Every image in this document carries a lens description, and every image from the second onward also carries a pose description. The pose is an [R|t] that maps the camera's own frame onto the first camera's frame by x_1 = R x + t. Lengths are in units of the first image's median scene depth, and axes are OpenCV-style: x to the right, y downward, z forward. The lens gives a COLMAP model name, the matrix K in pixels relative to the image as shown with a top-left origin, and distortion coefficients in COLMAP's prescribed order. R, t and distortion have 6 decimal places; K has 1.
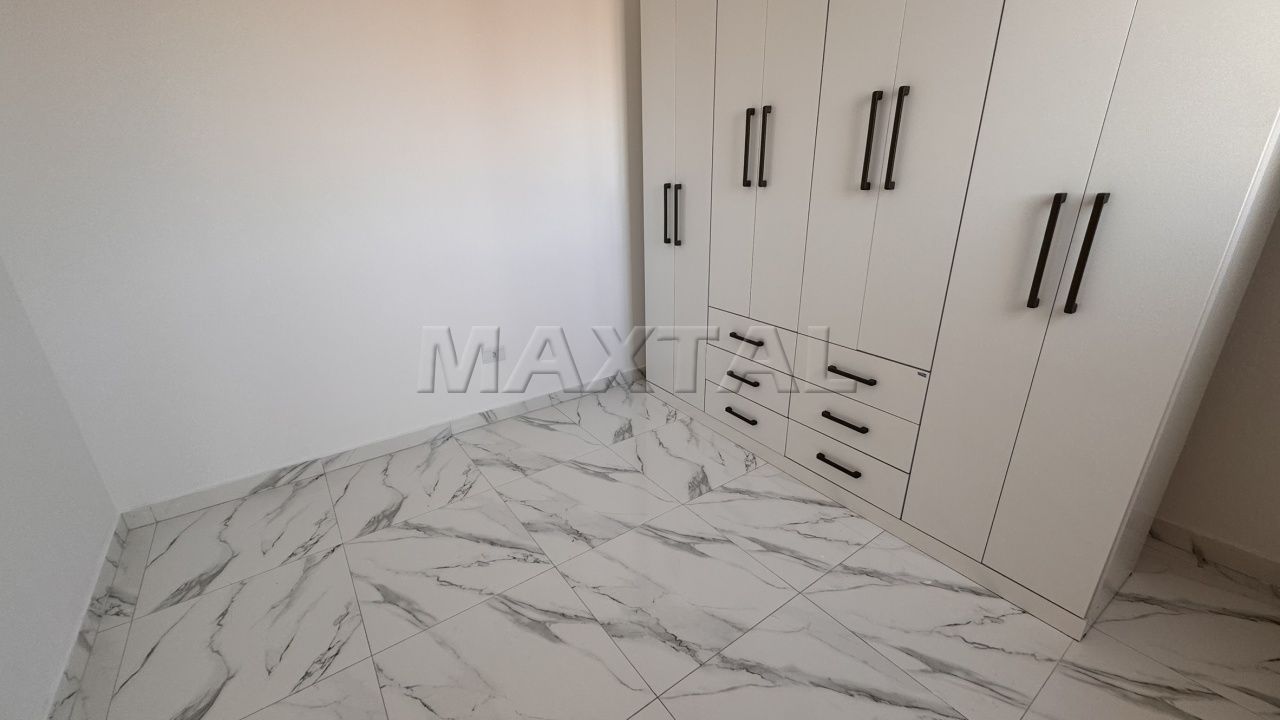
lens RADIAL K [[509.0, 0, 639.1], [0, 509.0, 360.8], [0, 0, 1]] dist [-0.001556, -0.000132]
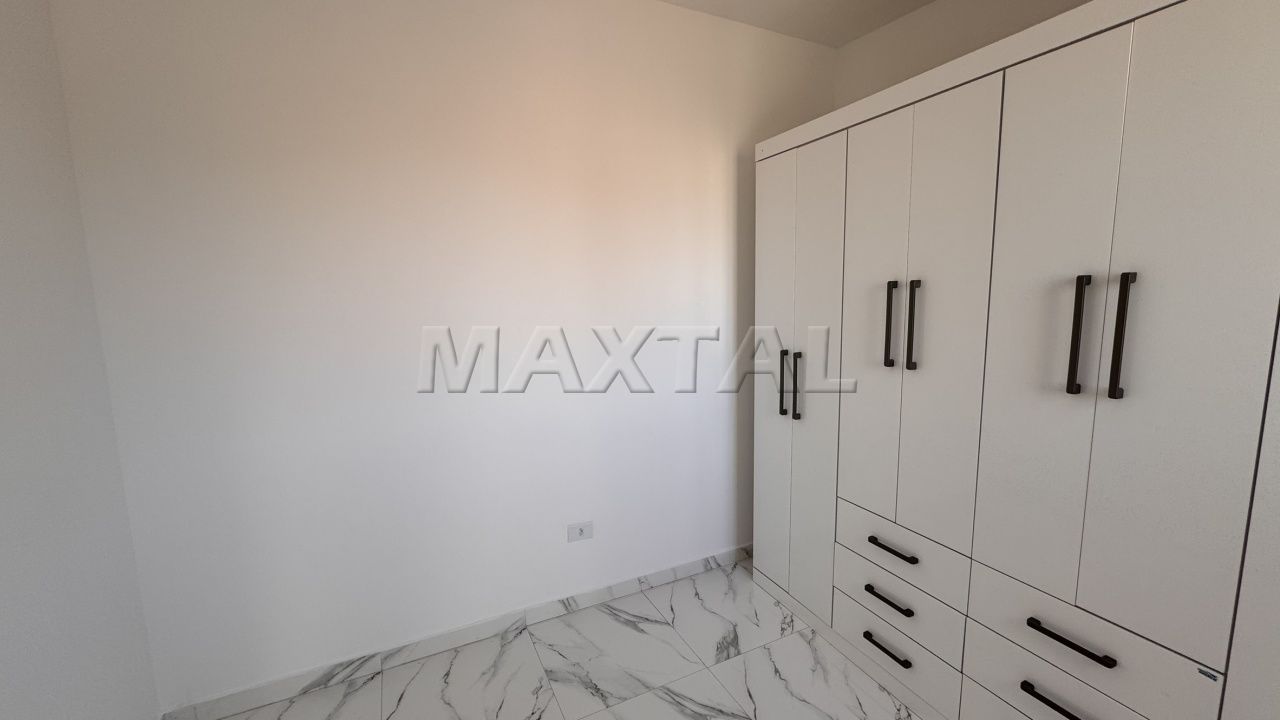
lens RADIAL K [[509.0, 0, 639.1], [0, 509.0, 360.8], [0, 0, 1]] dist [-0.001556, -0.000132]
pose [[0.985134, 0.019457, -0.170682, -0.043293], [-0.056645, 0.974790, -0.215815, -0.125820], [0.162180, 0.222275, 0.961401, 0.108986]]
